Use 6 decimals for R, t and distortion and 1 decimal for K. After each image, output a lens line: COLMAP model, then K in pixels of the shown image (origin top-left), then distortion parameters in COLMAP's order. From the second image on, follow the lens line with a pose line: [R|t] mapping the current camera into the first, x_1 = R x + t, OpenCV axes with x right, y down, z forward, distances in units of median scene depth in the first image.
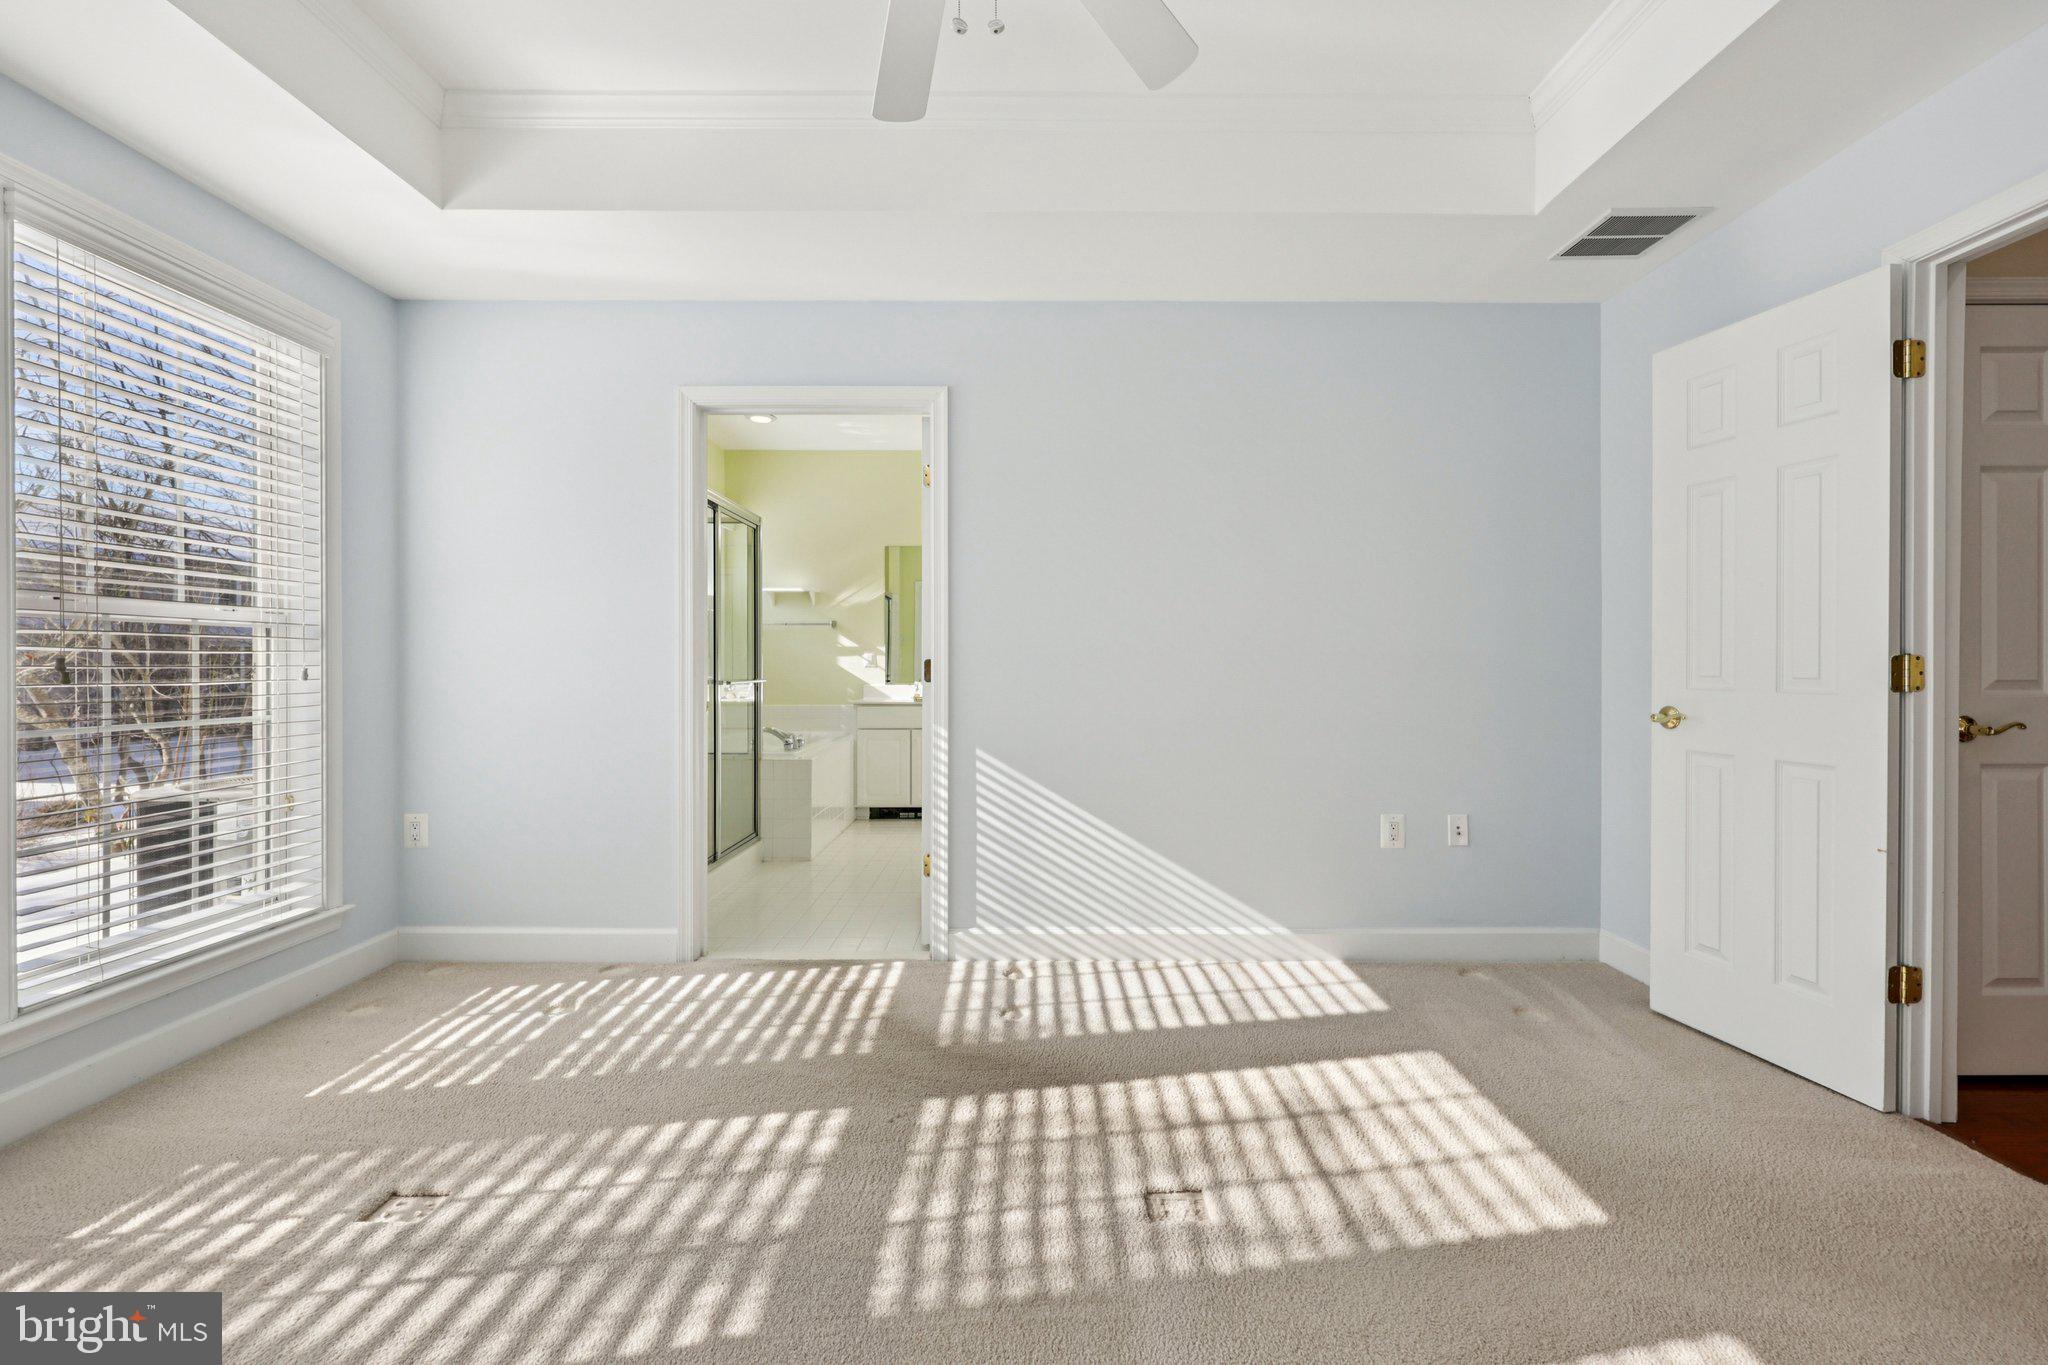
lens RADIAL K [[832.8, 0, 1032.5], [0, 832.8, 666.3], [0, 0, 1]] dist [0.002162, -0.000237]
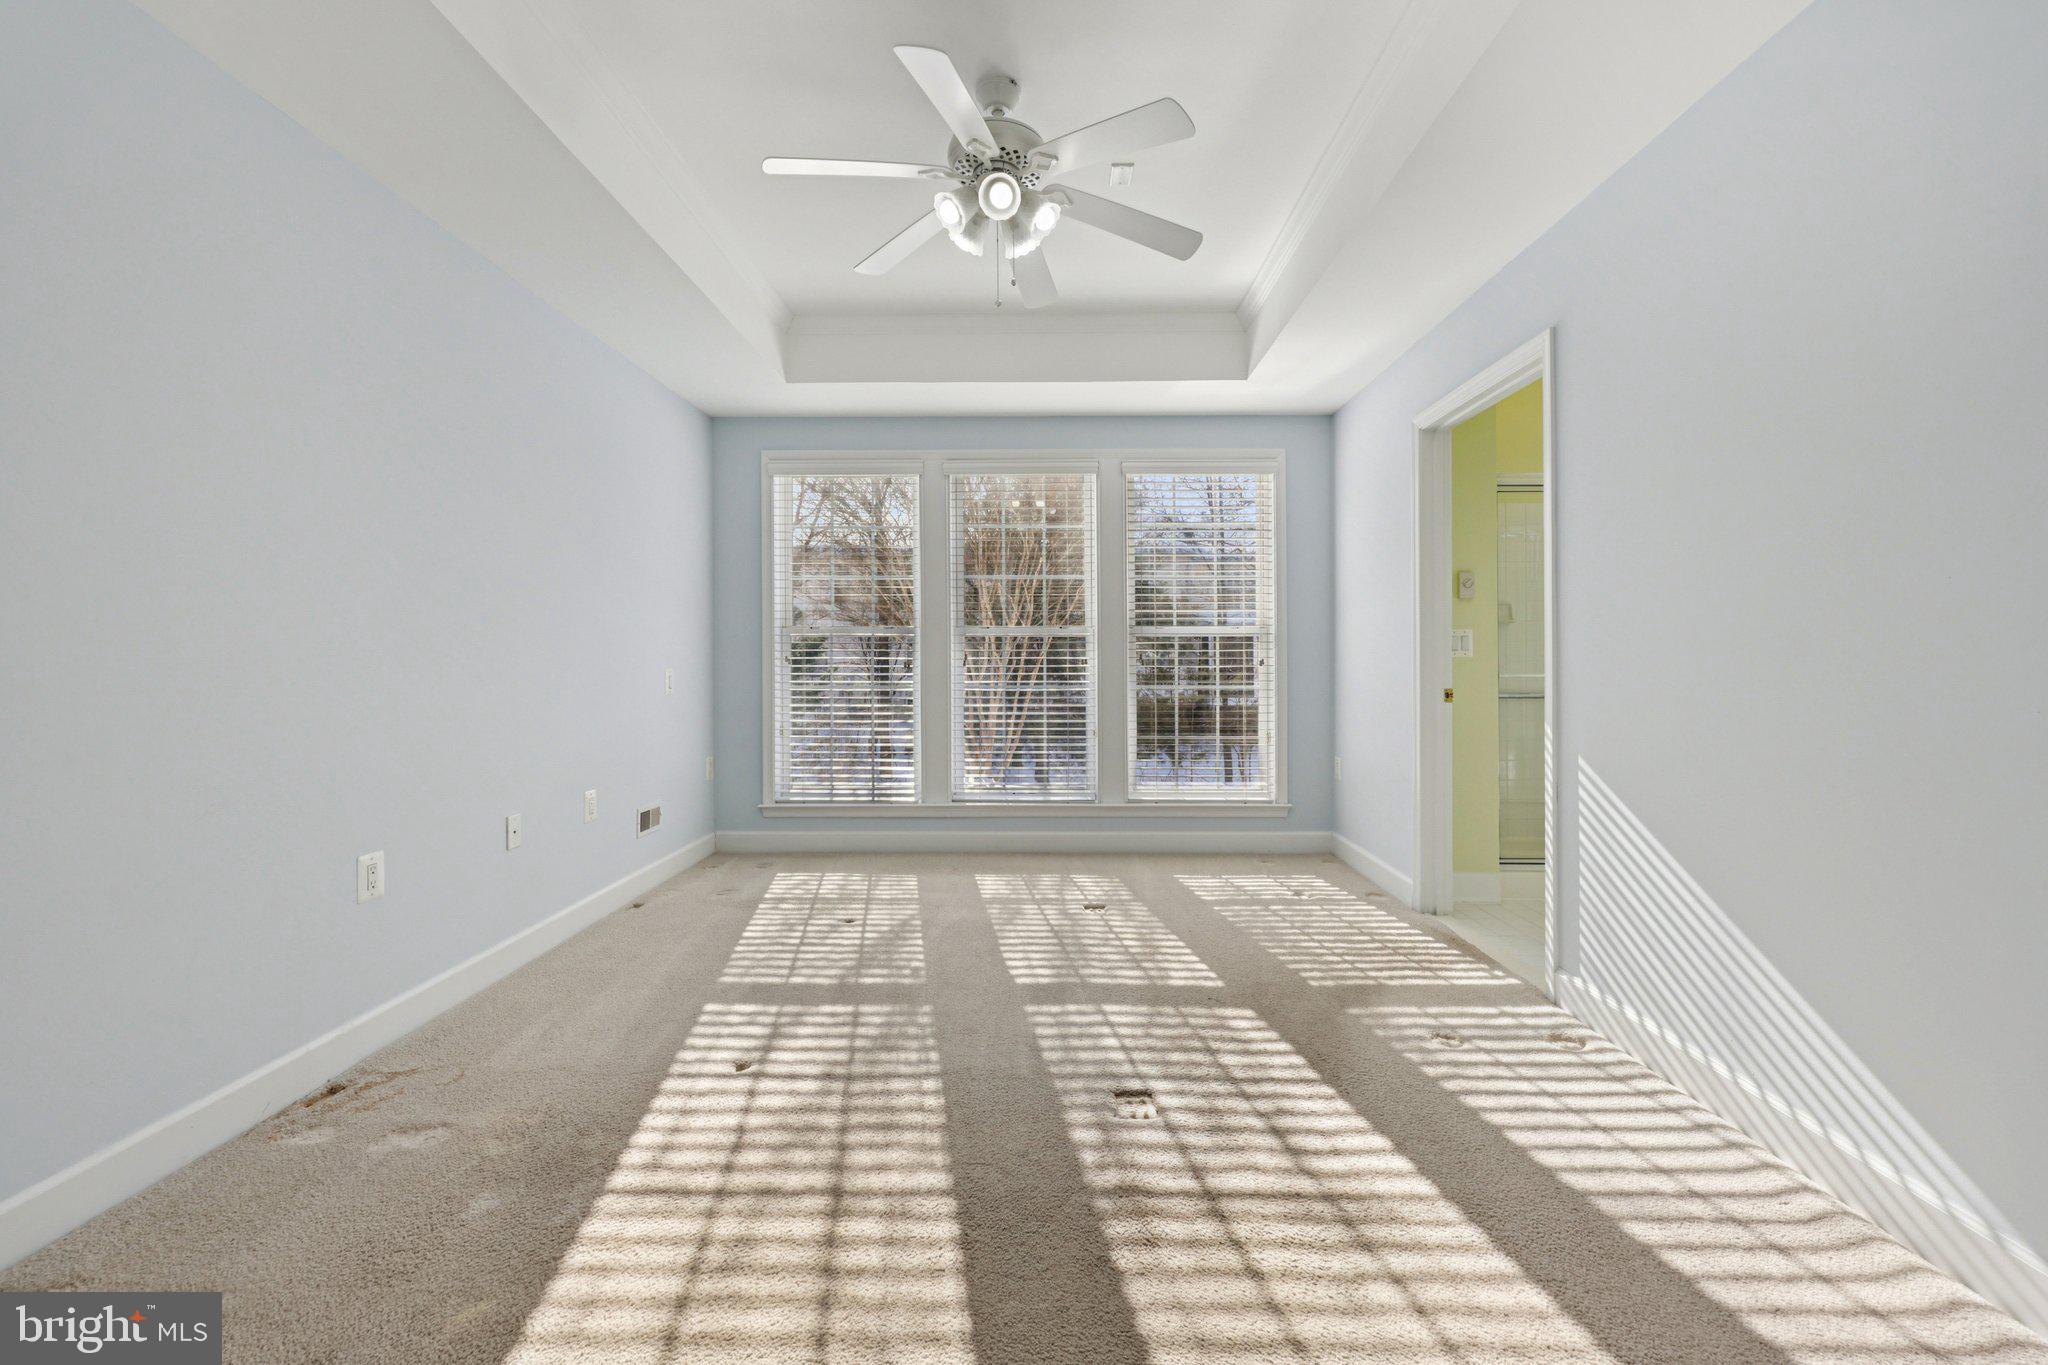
lens RADIAL K [[832.8, 0, 1032.5], [0, 832.8, 666.3], [0, 0, 1]] dist [0.002162, -0.000237]
pose [[-0.015406, 0.009906, -0.999832, 1.130722], [-0.004408, 0.999941, 0.009975, 0.003575], [0.999872, 0.004561, -0.015361, 0.711139]]
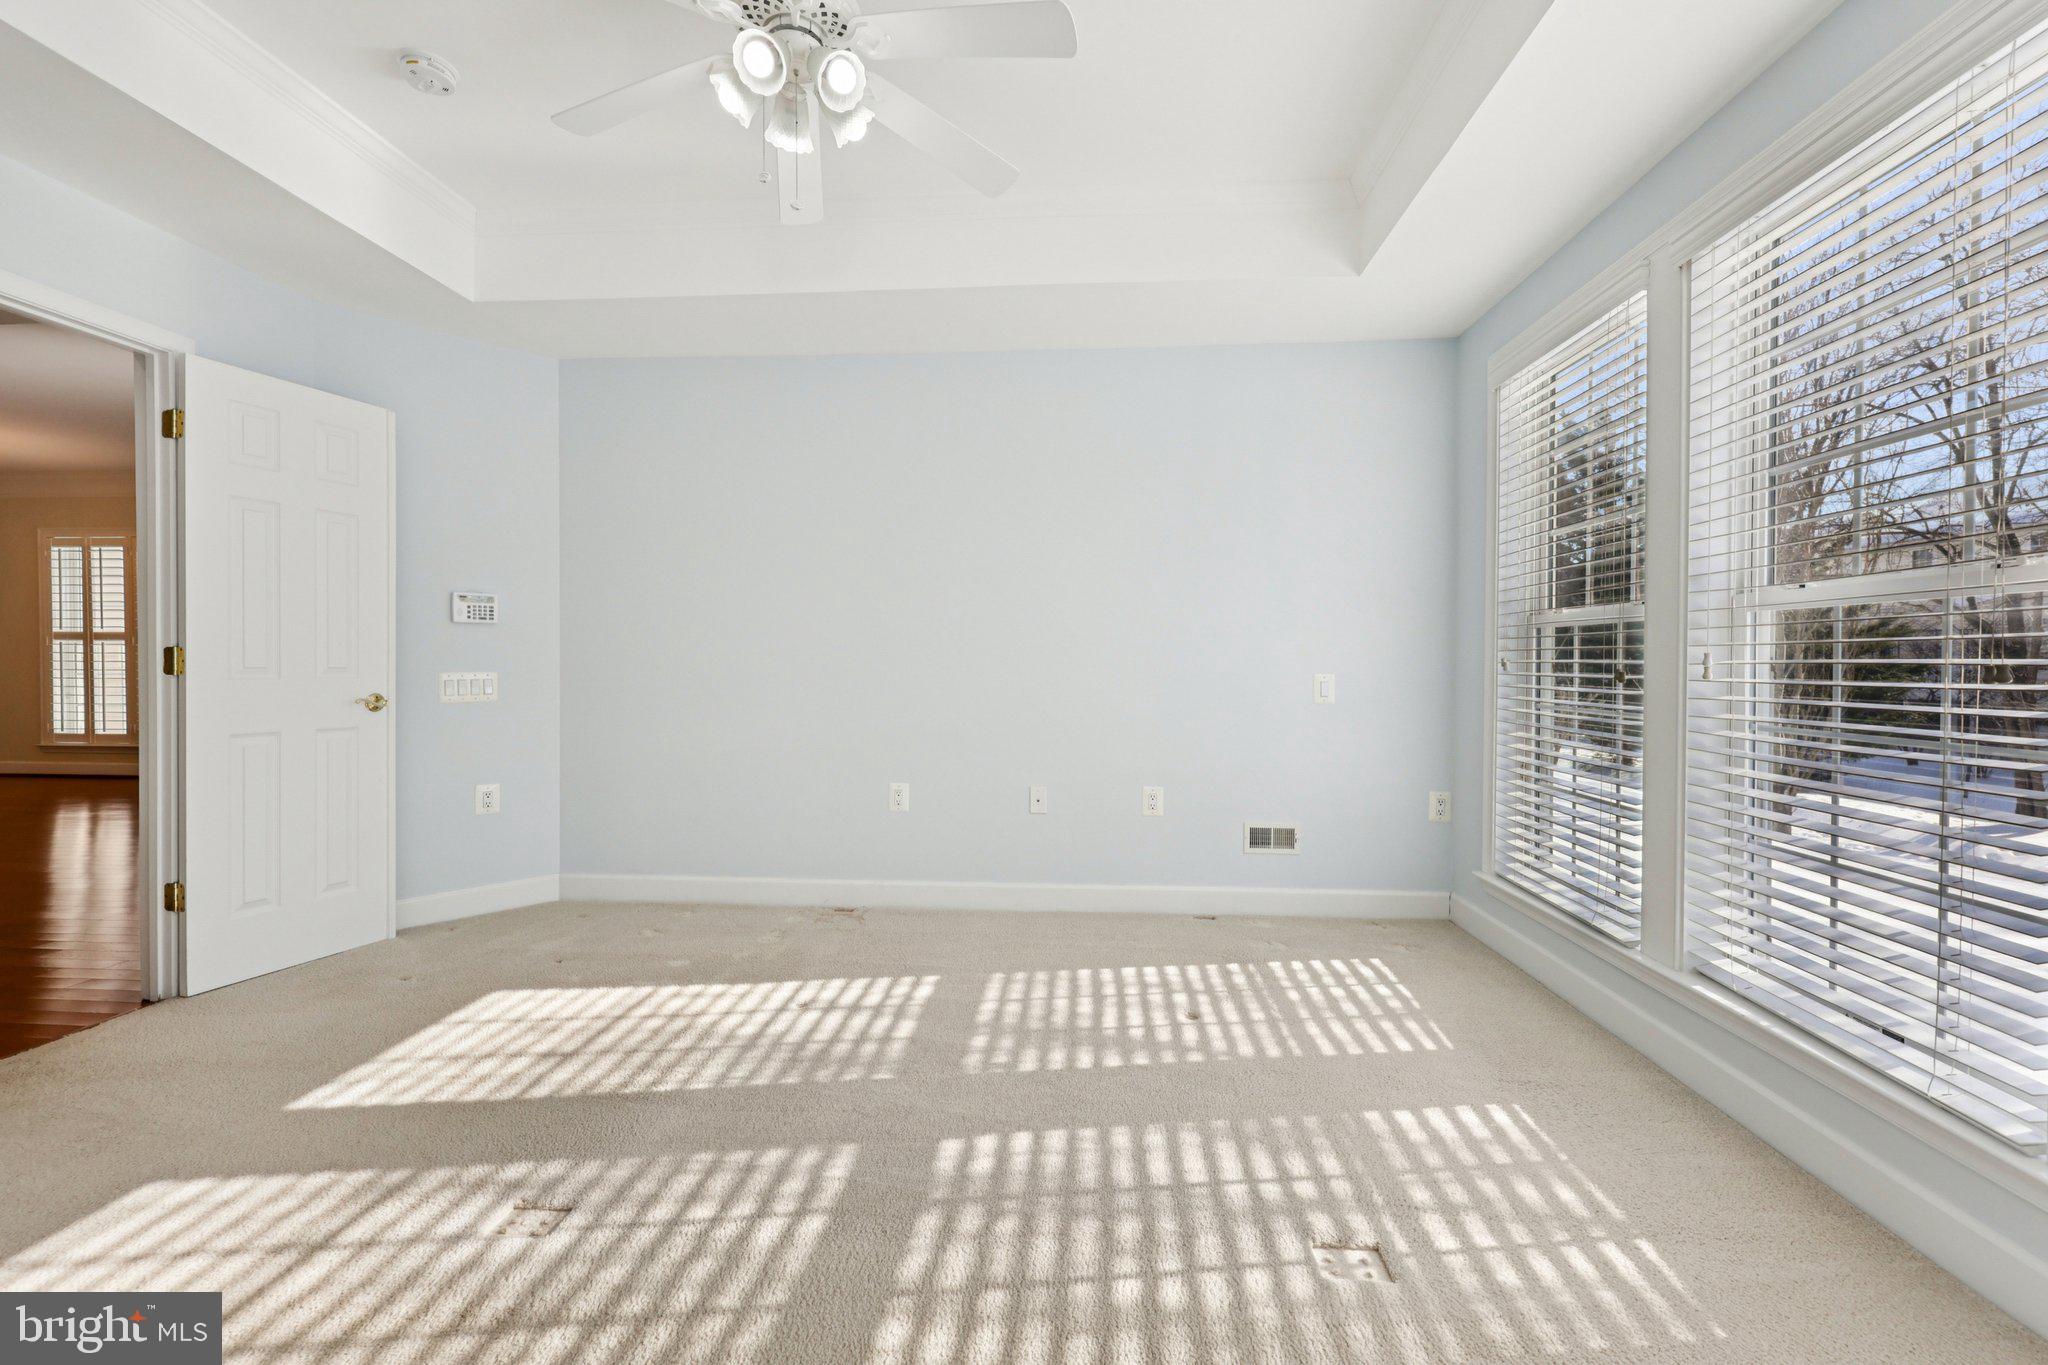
lens RADIAL K [[832.8, 0, 1032.5], [0, 832.8, 666.3], [0, 0, 1]] dist [0.002162, -0.000237]
pose [[-0.997521, -0.007929, 0.069926, -0.384111], [-0.007216, 0.999920, 0.010436, -0.001148], [-0.070003, 0.009905, -0.997498, 1.576241]]
